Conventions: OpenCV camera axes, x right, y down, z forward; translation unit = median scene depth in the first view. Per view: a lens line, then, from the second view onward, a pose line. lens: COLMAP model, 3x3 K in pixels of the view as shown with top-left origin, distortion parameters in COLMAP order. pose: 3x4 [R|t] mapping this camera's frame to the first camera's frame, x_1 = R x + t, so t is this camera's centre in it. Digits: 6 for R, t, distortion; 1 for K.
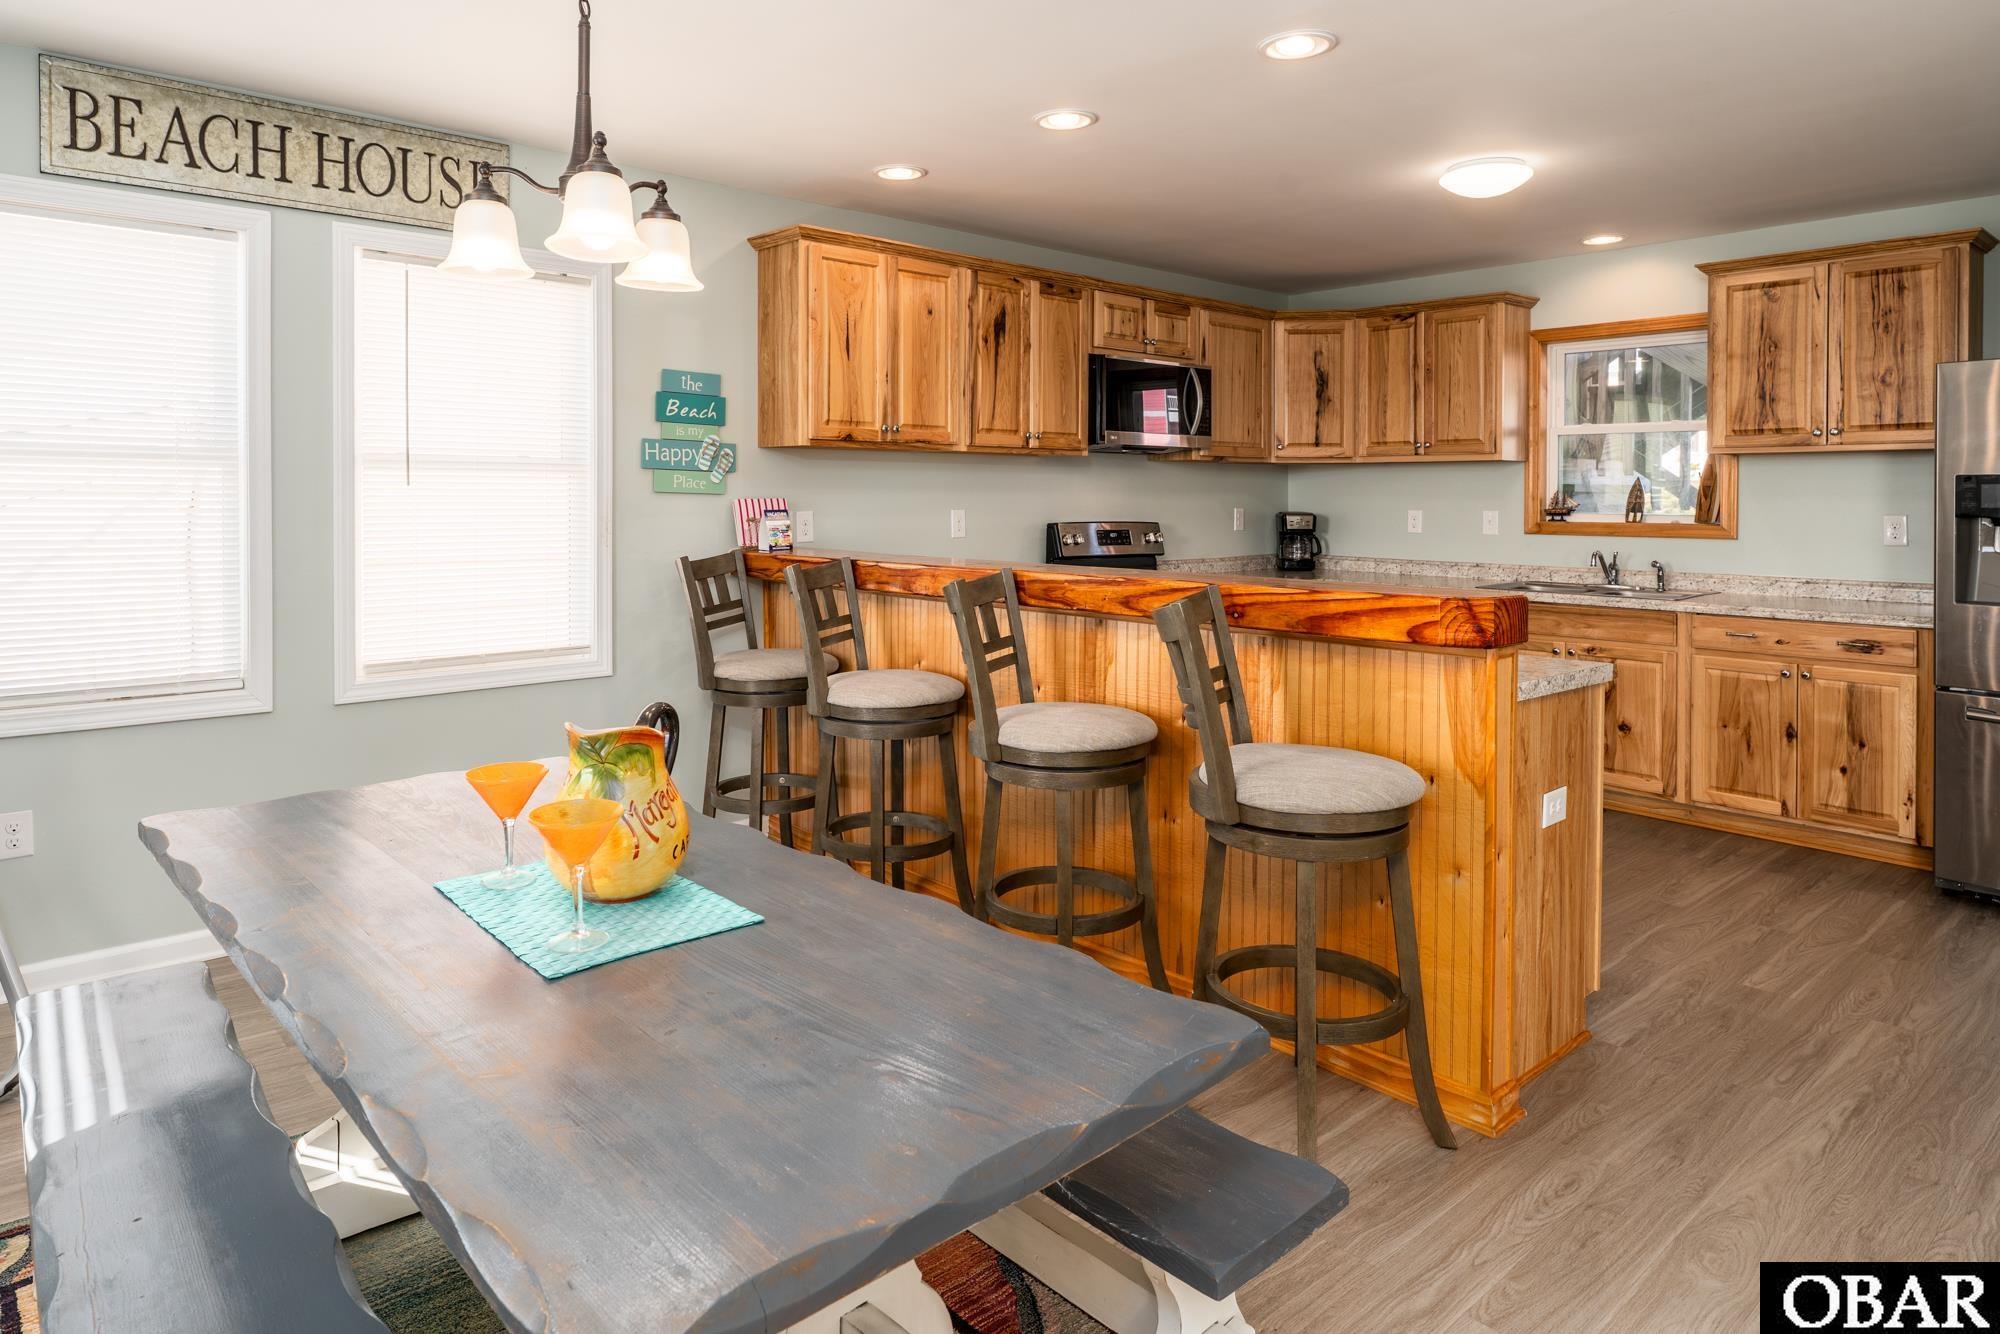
lens RADIAL K [[1179.6, 0, 987.5], [0, 1179.6, 497.0], [0, 0, 1]] dist [-0.001709, 0.001270]
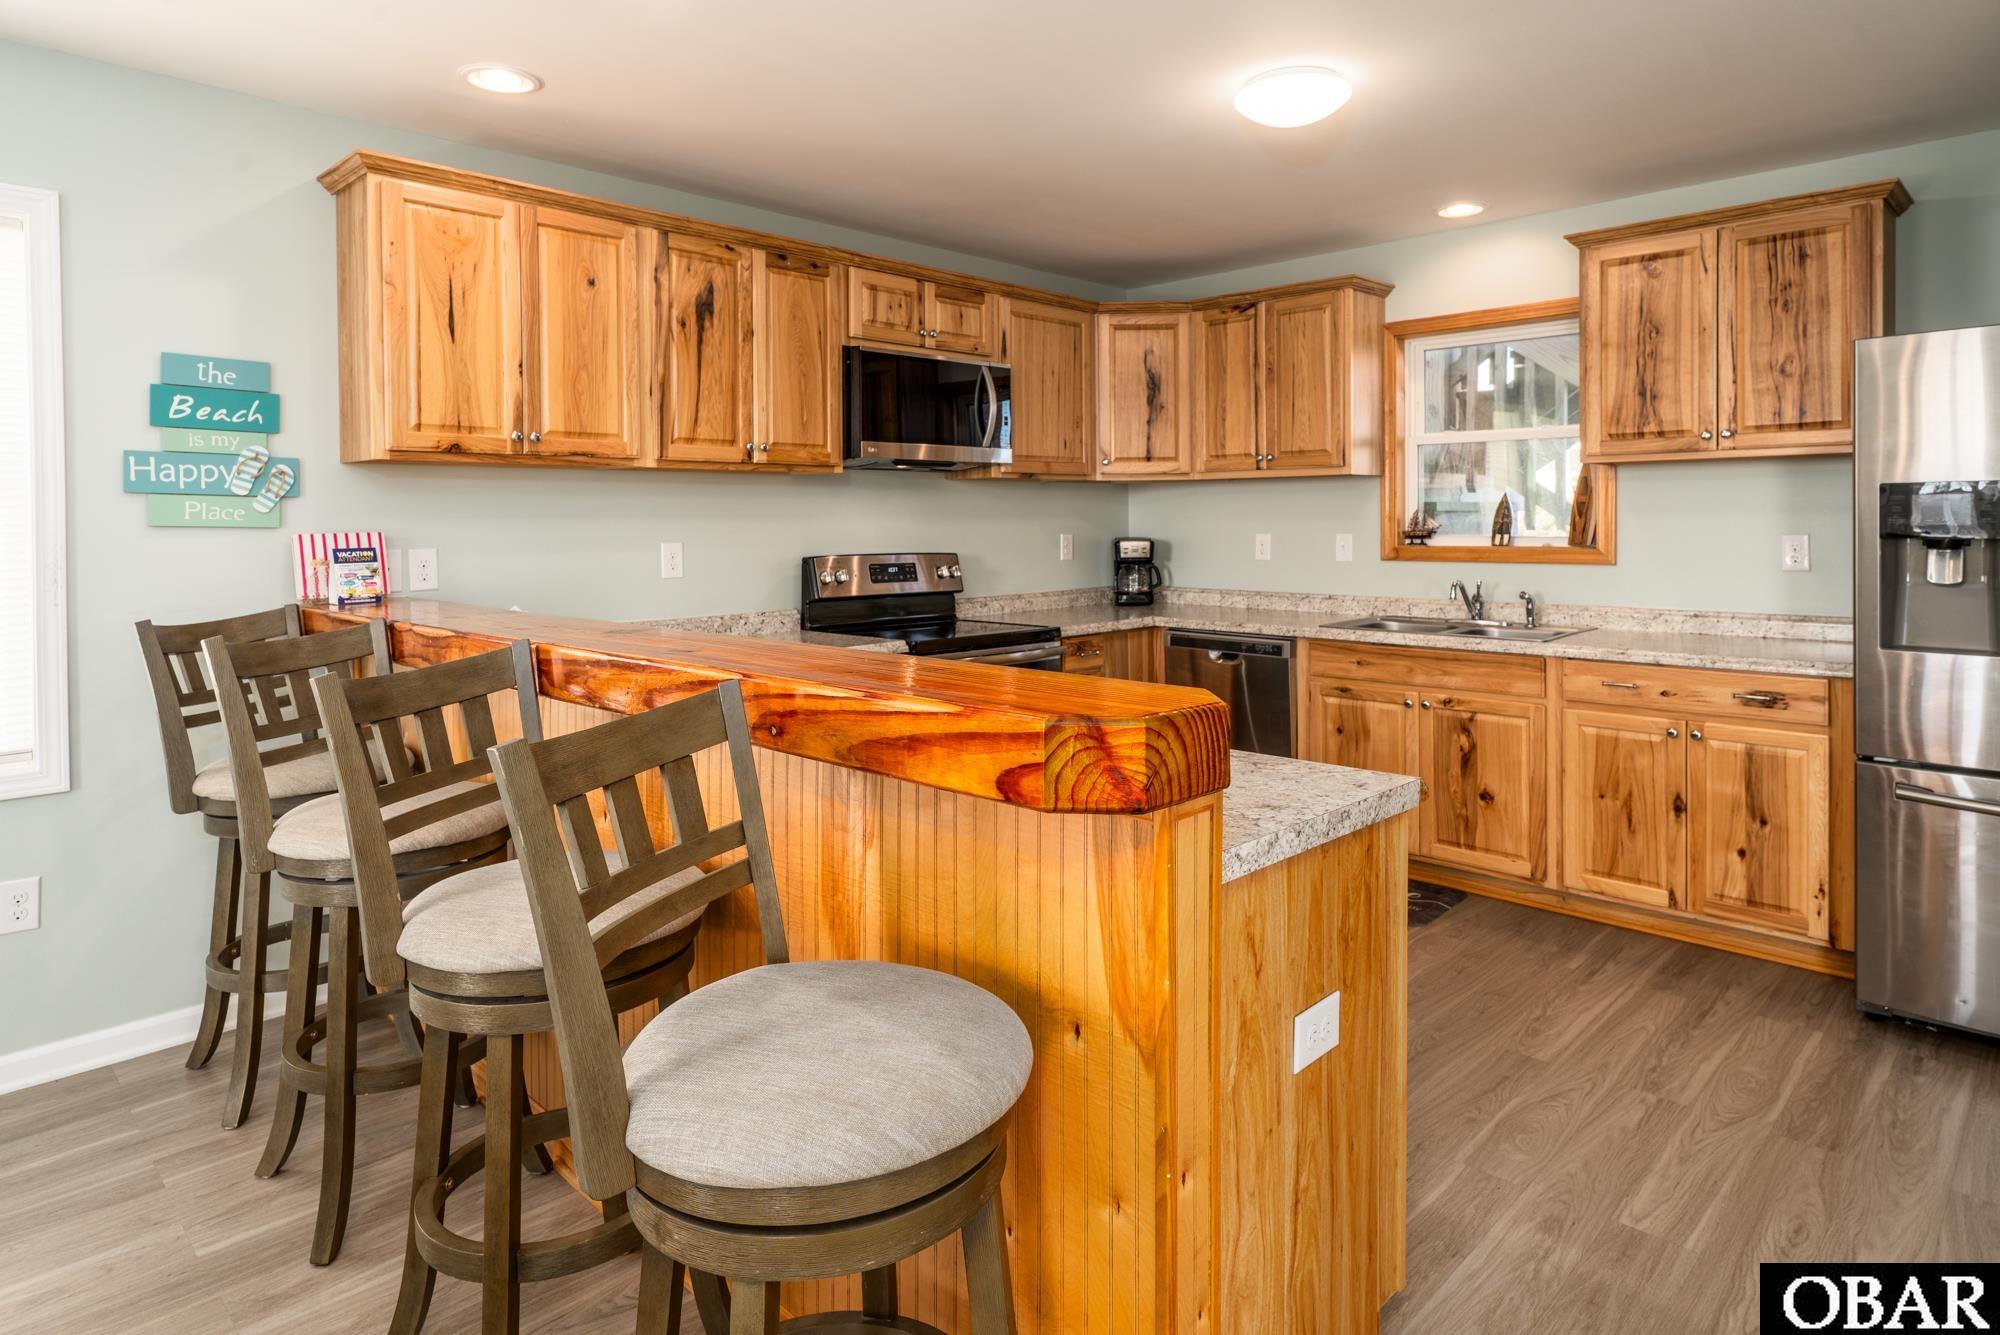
lens RADIAL K [[1125.4, 0, 1033.7], [0, 1125.4, 528.4], [0, 0, 1]] dist [-0.001342, 0.000137]
pose [[0.996539, -0.012873, 0.082119, 0.166877], [0.012342, 0.999900, 0.006964, -0.000990], [-0.082200, -0.005926, 0.996598, 0.249817]]
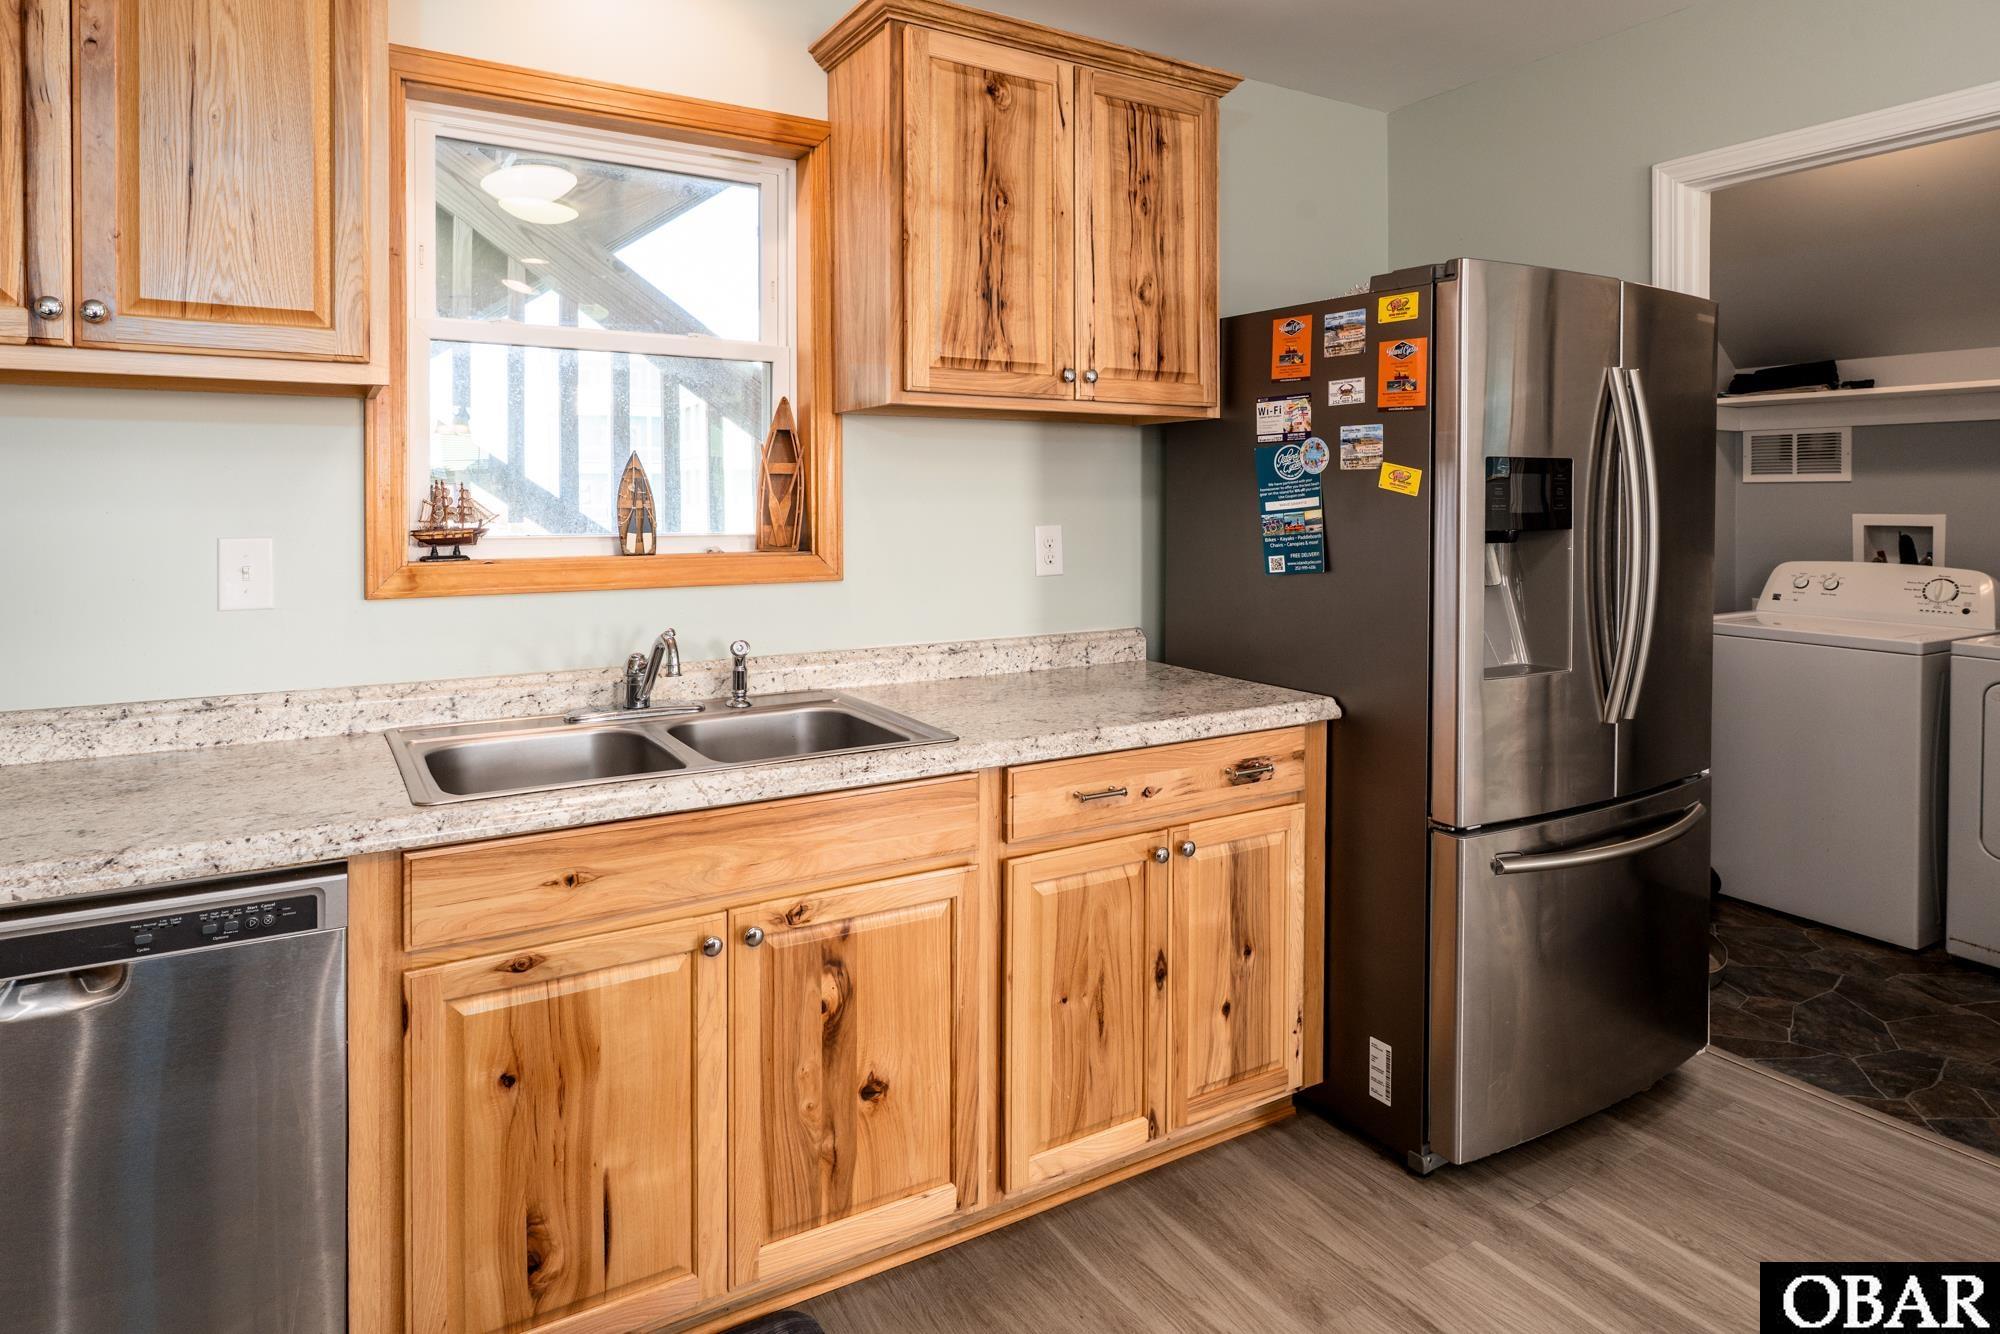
lens RADIAL K [[1127.4, 0, 976.5], [0, 1127.4, 505.1], [0, 0, 1]] dist [0.000071, 0.000000]
pose [[0.194084, -0.009932, 0.980935, 0.187406], [0.001533, 0.999951, 0.009821, -0.000946], [-0.980984, -0.000403, 0.194089, 0.916457]]
